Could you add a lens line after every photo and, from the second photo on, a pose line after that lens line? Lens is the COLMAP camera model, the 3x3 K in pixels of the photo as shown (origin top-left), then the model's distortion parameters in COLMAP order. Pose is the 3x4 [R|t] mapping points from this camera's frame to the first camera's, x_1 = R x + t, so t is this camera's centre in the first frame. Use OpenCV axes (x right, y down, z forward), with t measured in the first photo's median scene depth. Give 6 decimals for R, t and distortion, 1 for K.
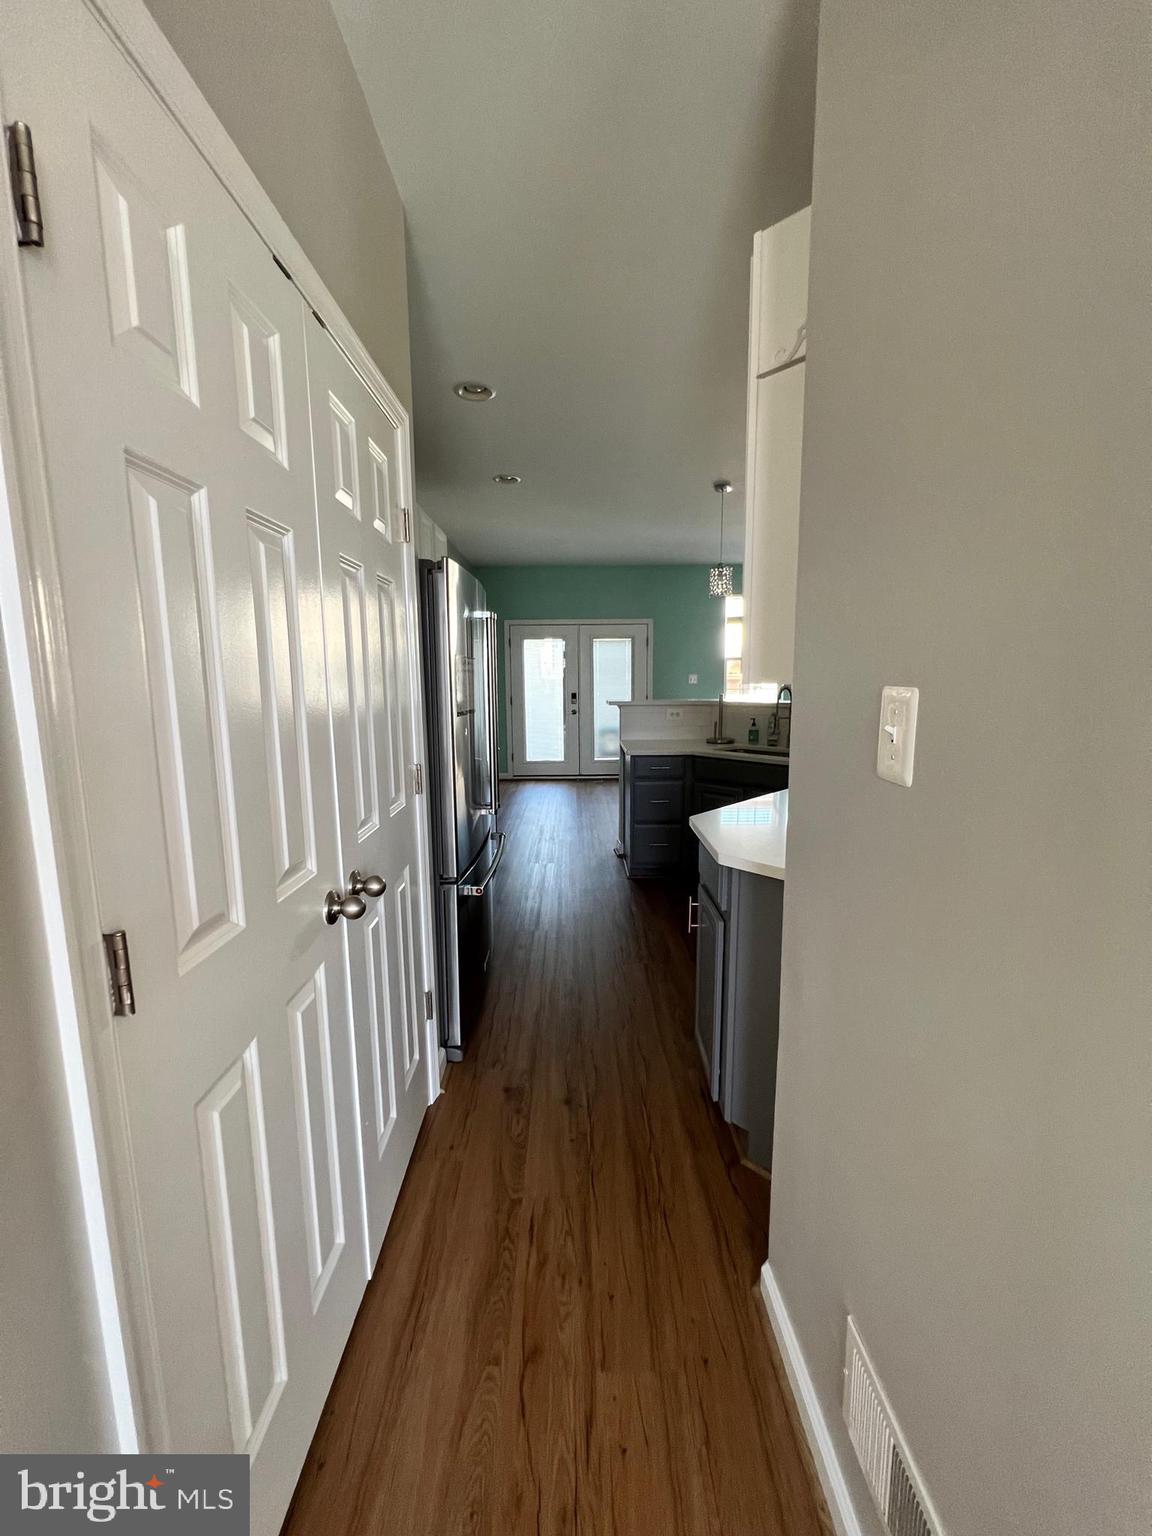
lens RADIAL K [[611.9, 0, 576.0], [0, 611.9, 768.0], [0, 0, 1]] dist [-0.002404, -0.000139]
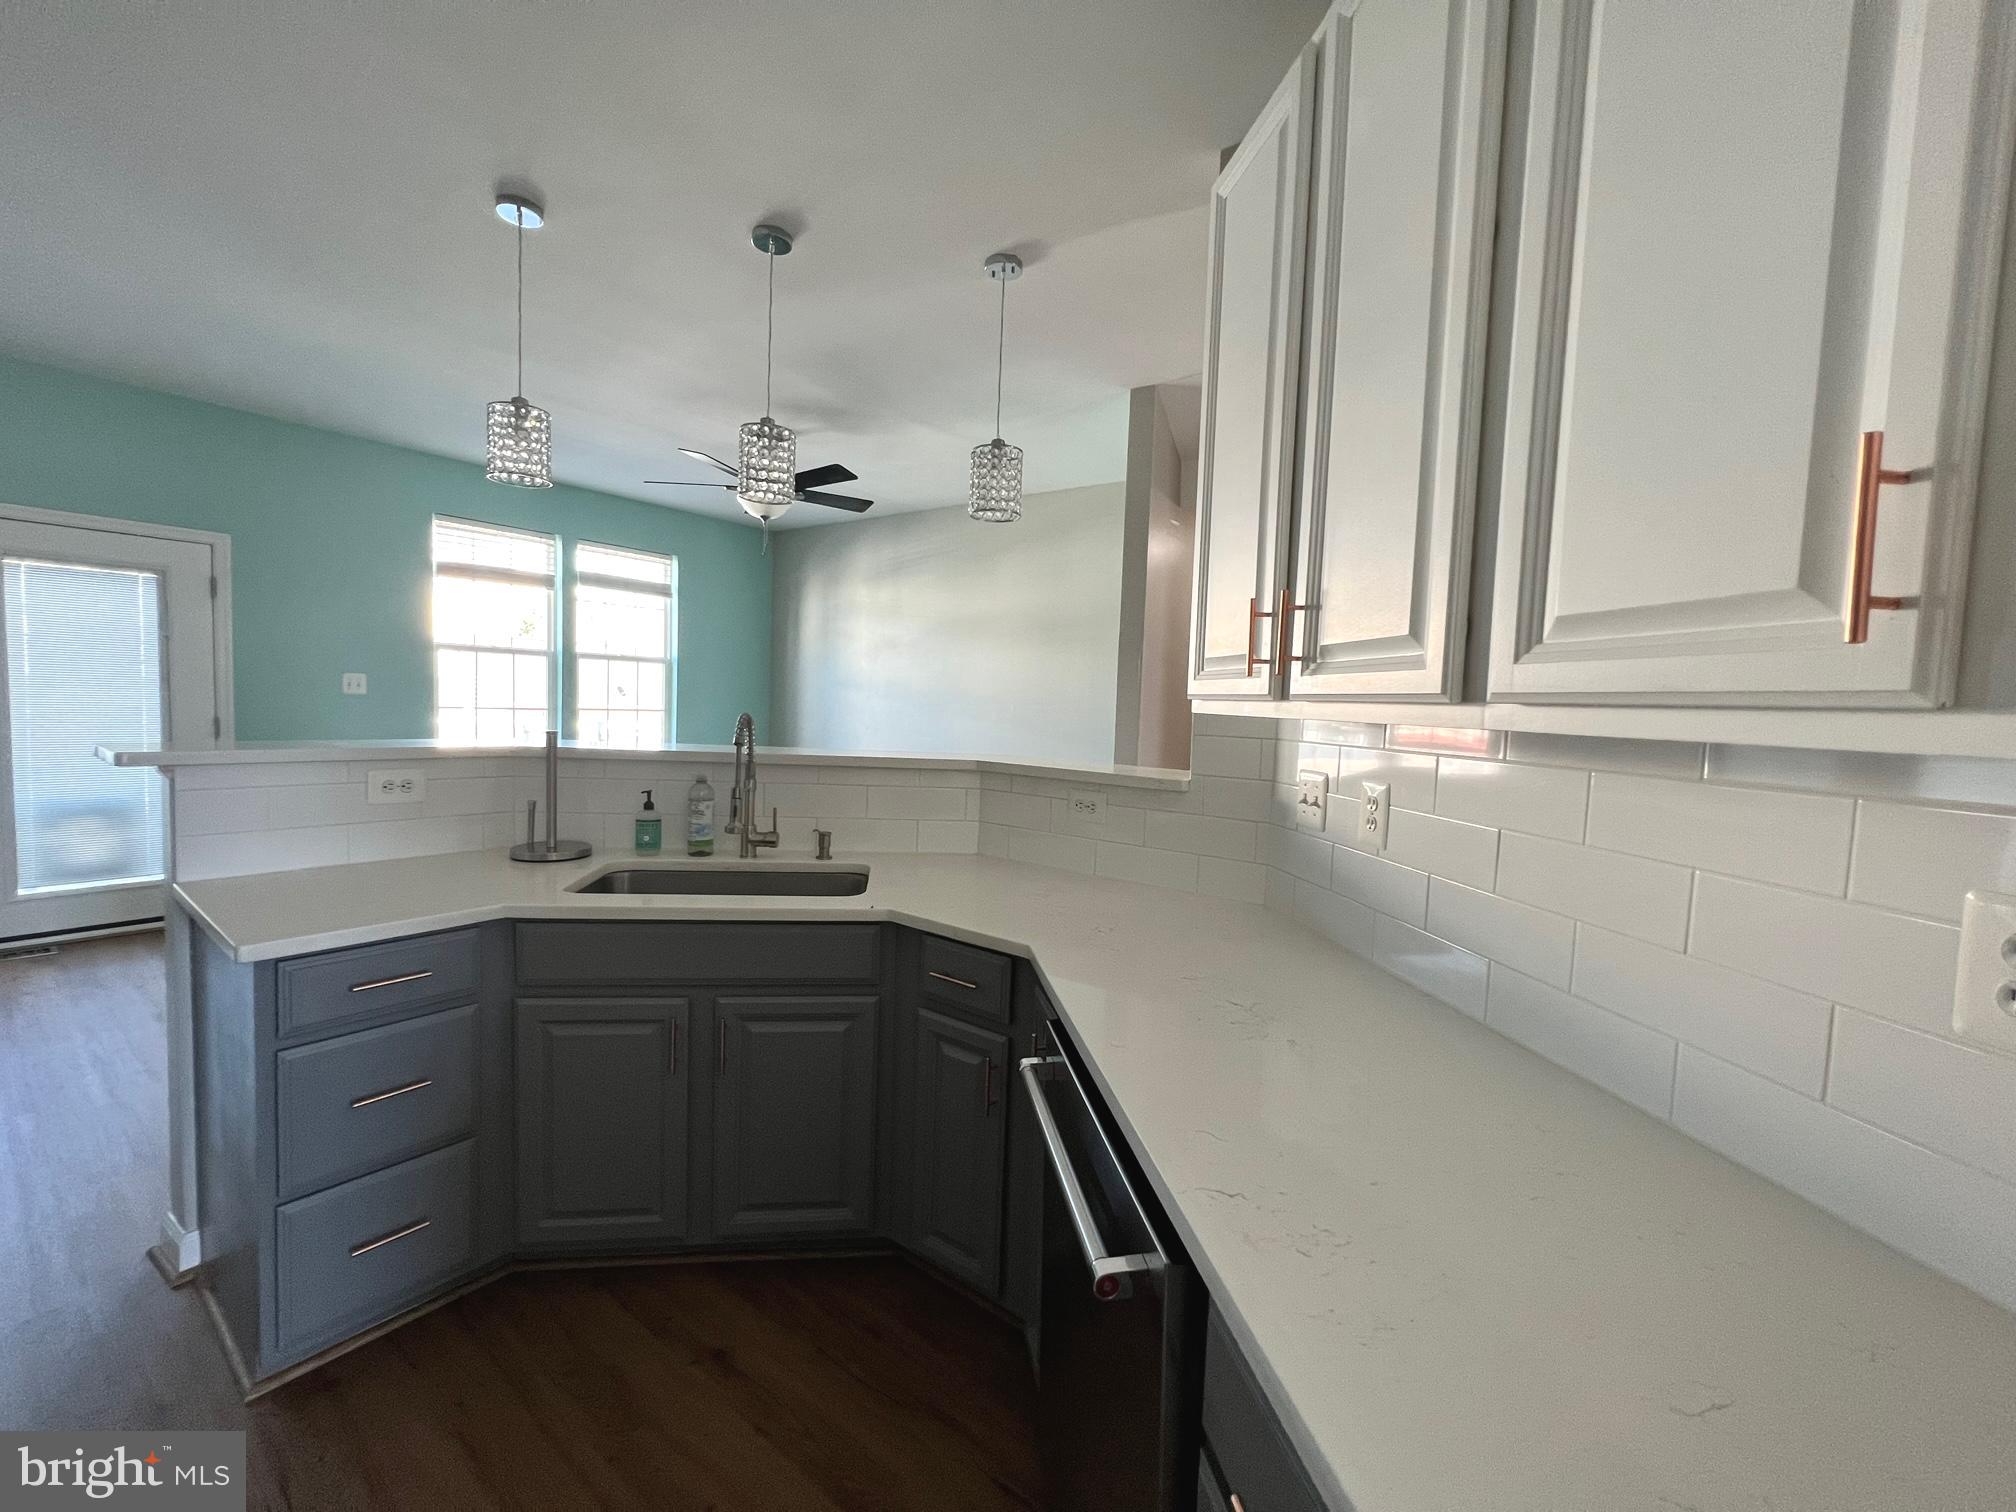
lens RADIAL K [[810.1, 0, 1008.0], [0, 810.1, 756.0], [0, 0, 1]] dist [-0.000125, 0.000245]
pose [[0.604409, -0.019413, 0.796438, 0.003896], [0.074317, 0.996718, -0.032103, -0.036931], [-0.793201, 0.078593, 0.603868, 0.258605]]
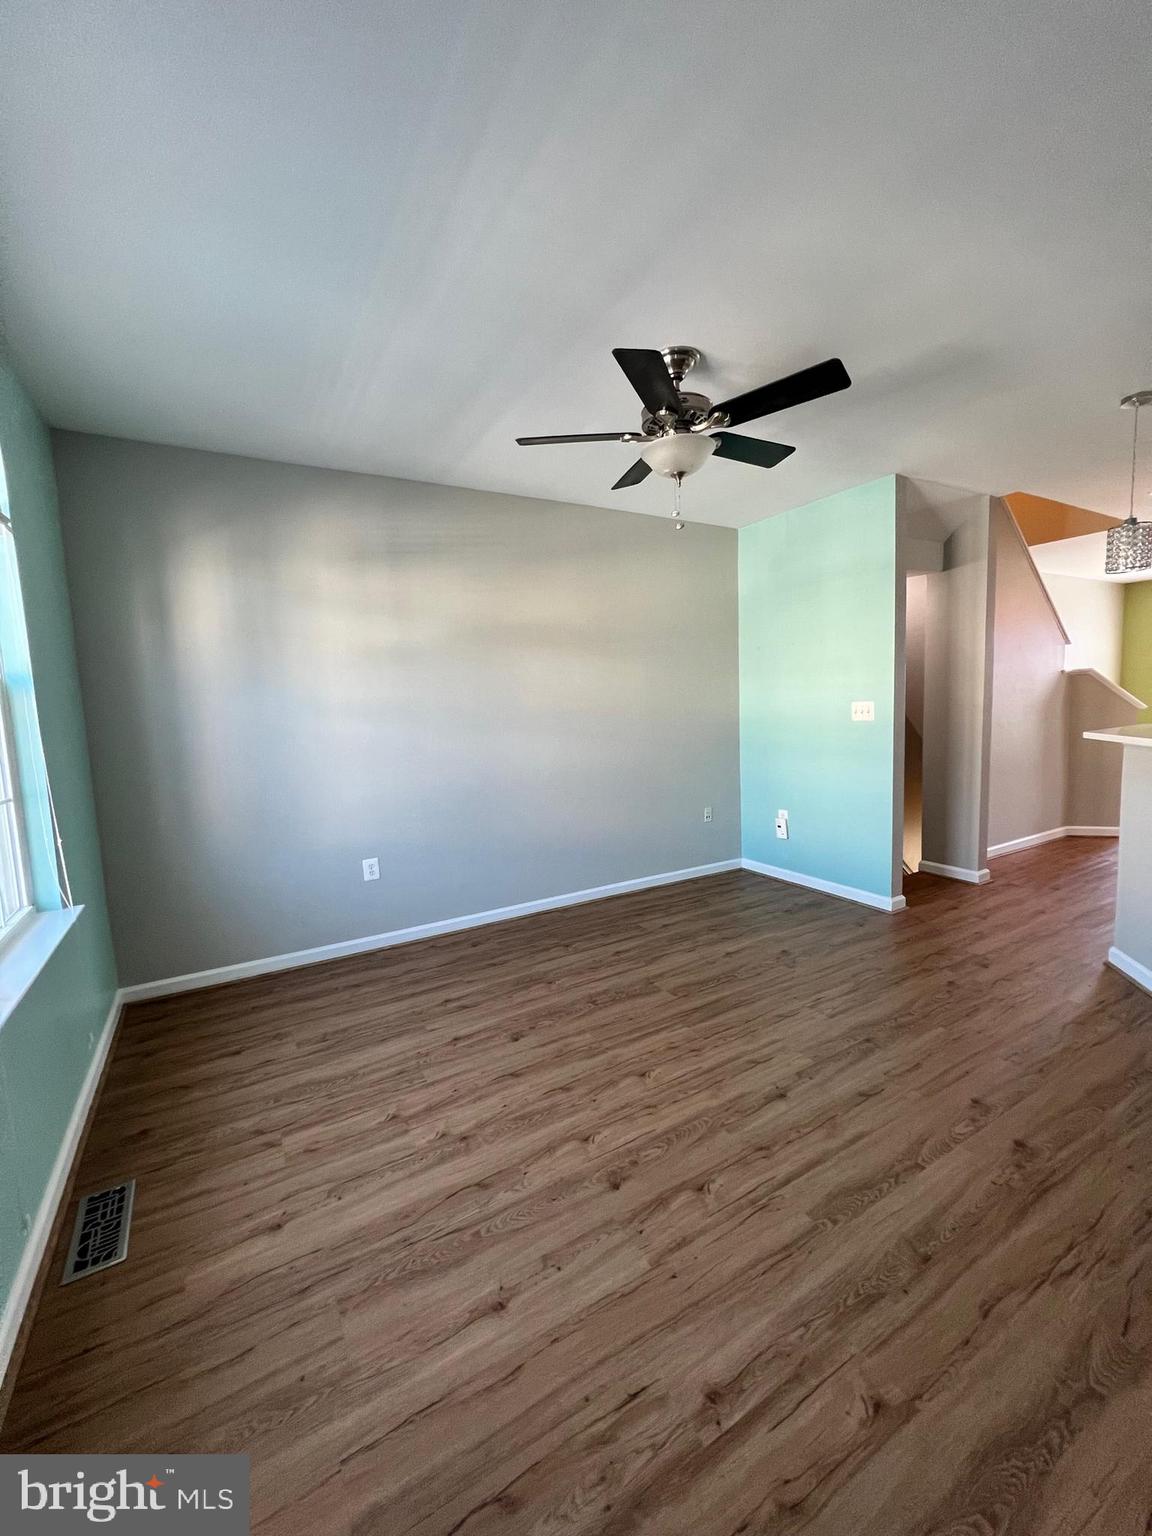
lens RADIAL K [[617.2, 0, 576.0], [0, 617.2, 768.0], [0, 0, 1]] dist [-0.000125, 0.000245]
pose [[-0.505754, -0.060912, 0.860525, 0.103544], [0.168140, 0.971414, 0.167582, -0.151923], [-0.846134, 0.229444, -0.481055, 0.946076]]
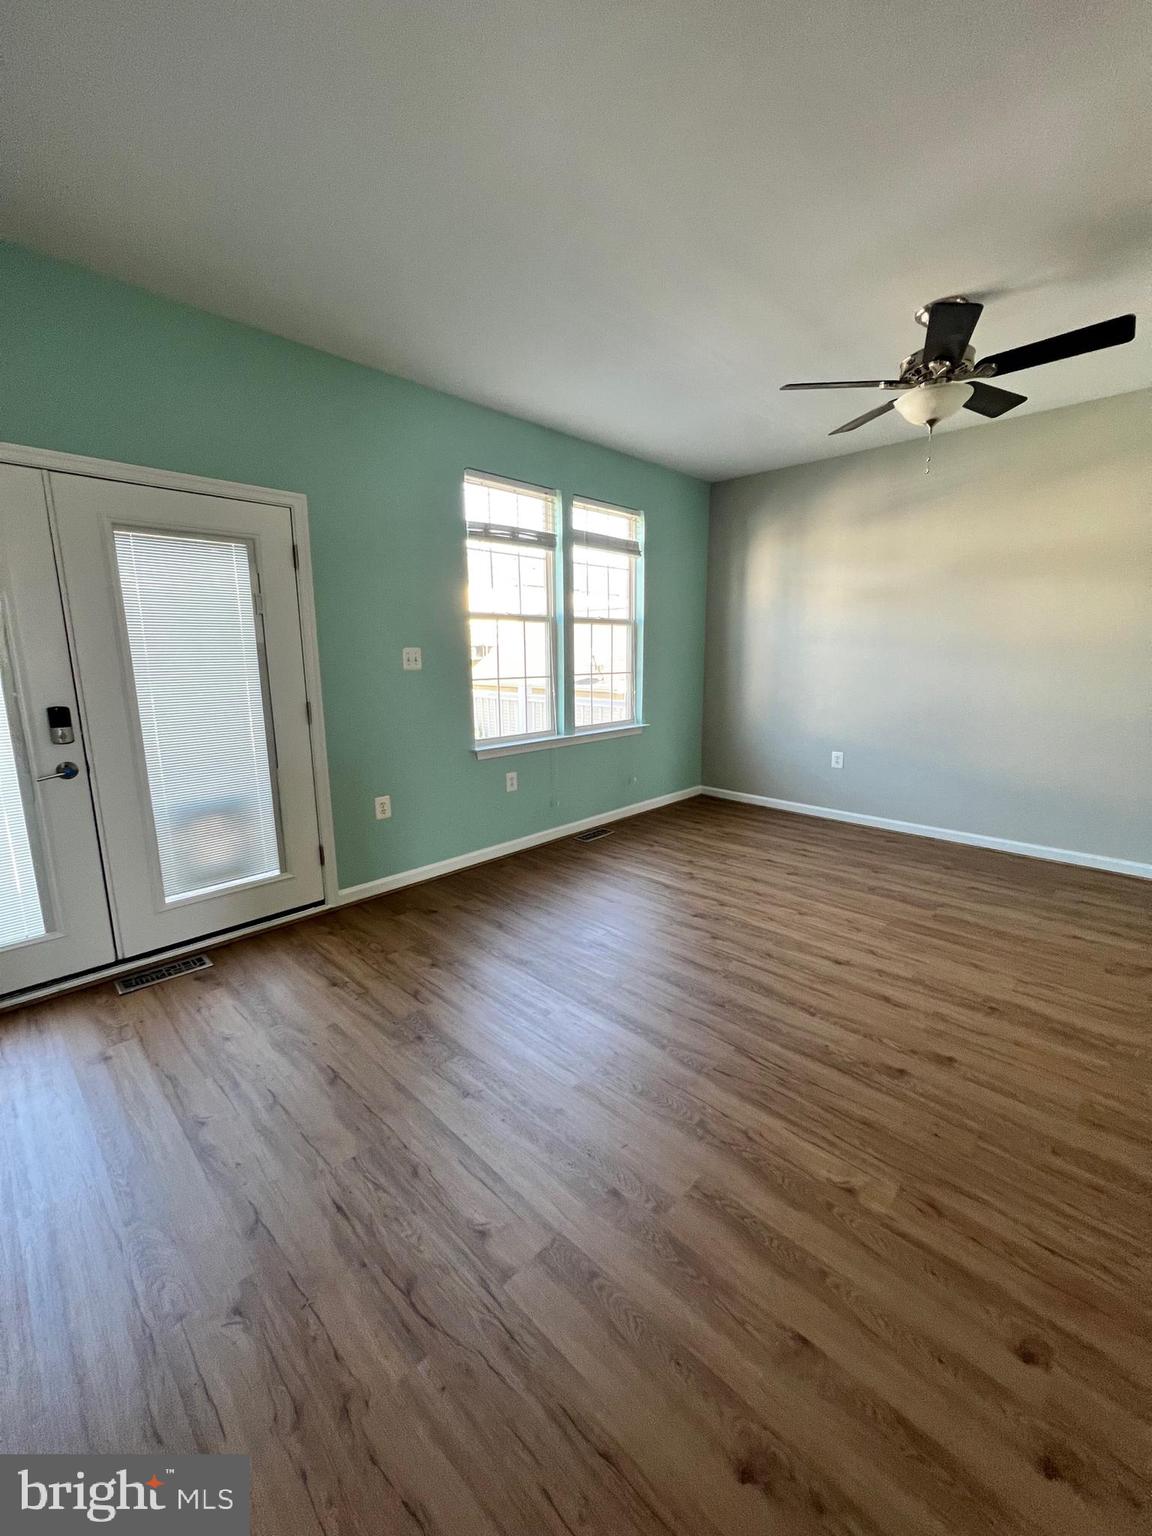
lens RADIAL K [[611.9, 0, 576.0], [0, 611.9, 768.0], [0, 0, 1]] dist [-0.002404, -0.000139]
pose [[0.699841, -0.125323, 0.703219, -0.039343], [0.100765, 0.991965, 0.076500, -0.092132], [-0.707156, 0.017322, 0.706845, 0.625996]]
